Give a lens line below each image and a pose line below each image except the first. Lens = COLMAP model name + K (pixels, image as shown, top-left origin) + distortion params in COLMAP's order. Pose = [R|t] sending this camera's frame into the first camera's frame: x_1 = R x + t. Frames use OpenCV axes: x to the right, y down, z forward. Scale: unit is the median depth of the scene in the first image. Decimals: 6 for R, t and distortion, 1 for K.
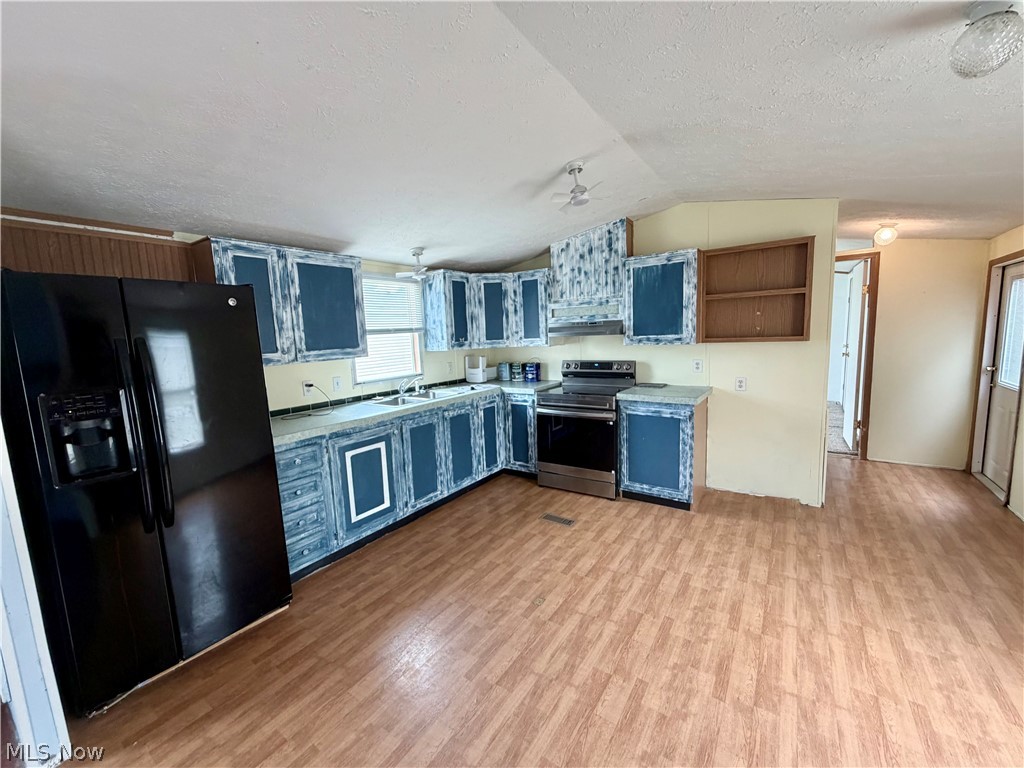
lens RADIAL K [[413.0, 0, 511.2], [0, 413.0, 383.4], [0, 0, 1]] dist [0.001236, 0.000207]
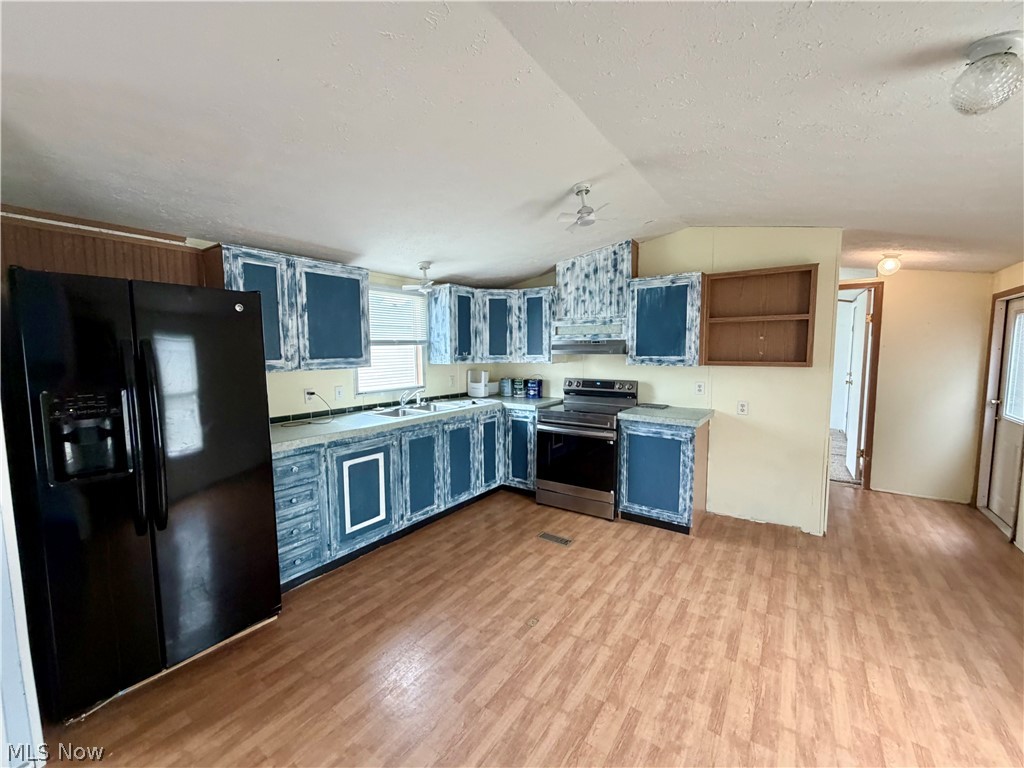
lens RADIAL K [[413.0, 0, 511.2], [0, 413.0, 383.4], [0, 0, 1]] dist [0.001236, 0.000207]
pose [[0.999330, 0.036103, -0.006008, 0.001983], [-0.036310, 0.998580, -0.038986, 0.002040], [0.004592, 0.039178, 0.999222, -0.000120]]
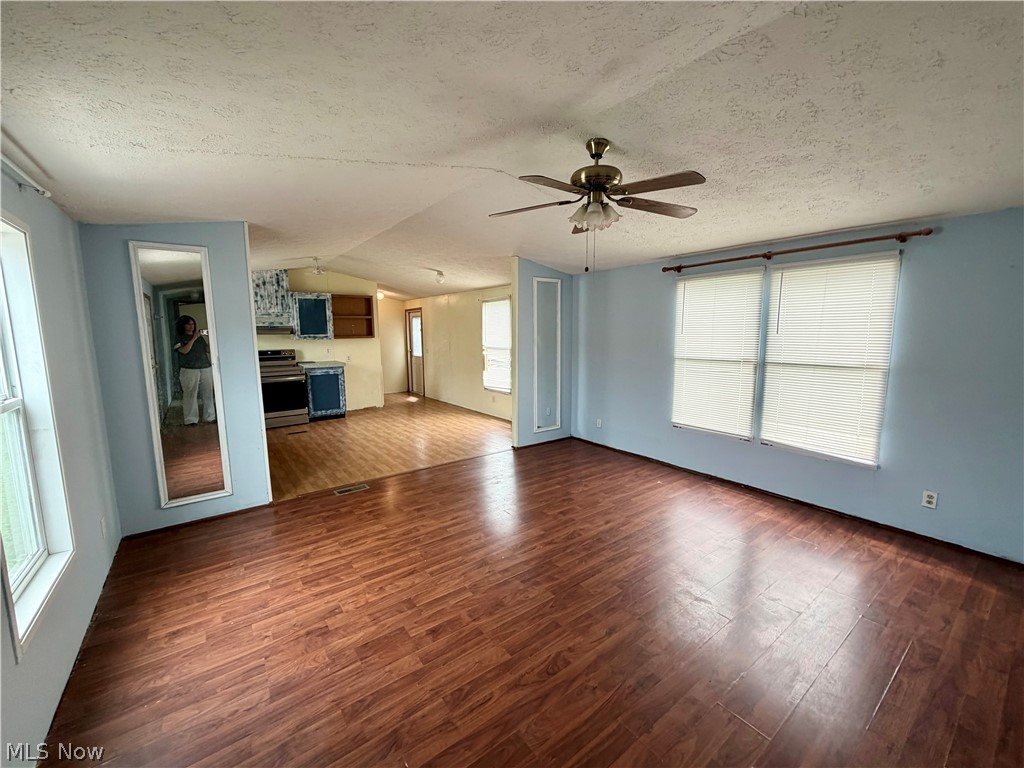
lens RADIAL K [[413.0, 0, 511.2], [0, 413.0, 383.4], [0, 0, 1]] dist [0.001236, 0.000207]
pose [[0.326068, -0.088751, 0.941171, -1.593522], [0.114313, 0.991979, 0.053938, 0.148639], [-0.938409, 0.090001, 0.333599, -0.654931]]
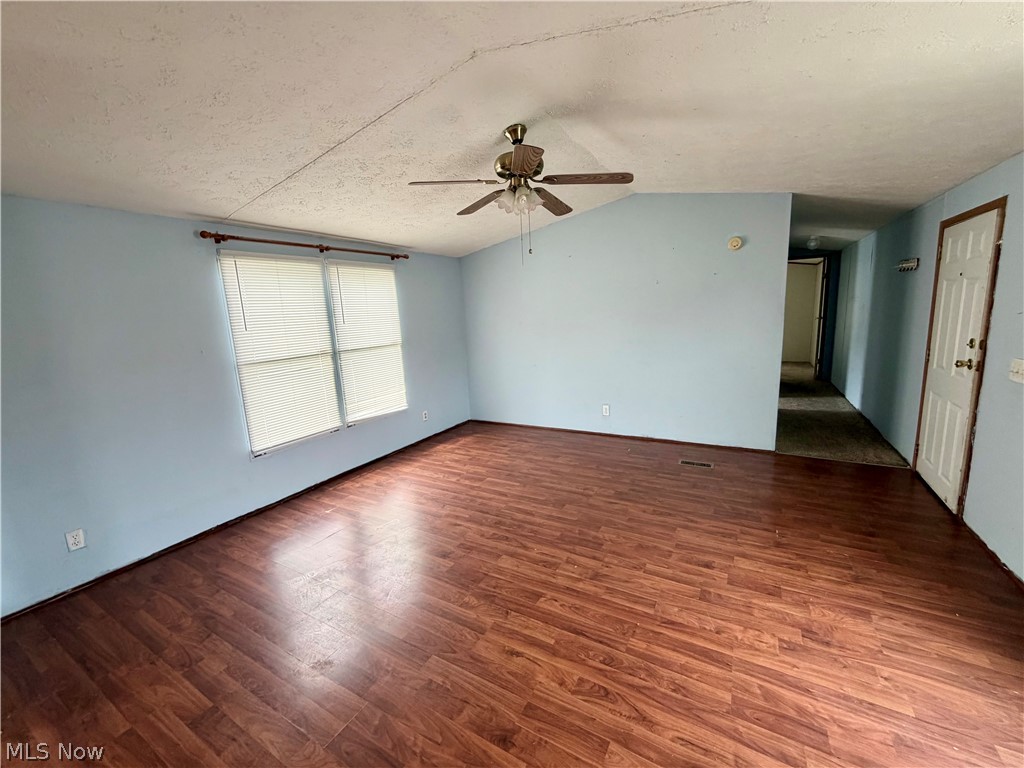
lens RADIAL K [[413.0, 0, 511.2], [0, 413.0, 383.4], [0, 0, 1]] dist [0.001236, 0.000207]
pose [[-0.993478, 0.096796, -0.060270, -0.544770], [0.074476, 0.951081, 0.299829, -0.028900], [0.086344, 0.293385, -0.952087, 0.447322]]
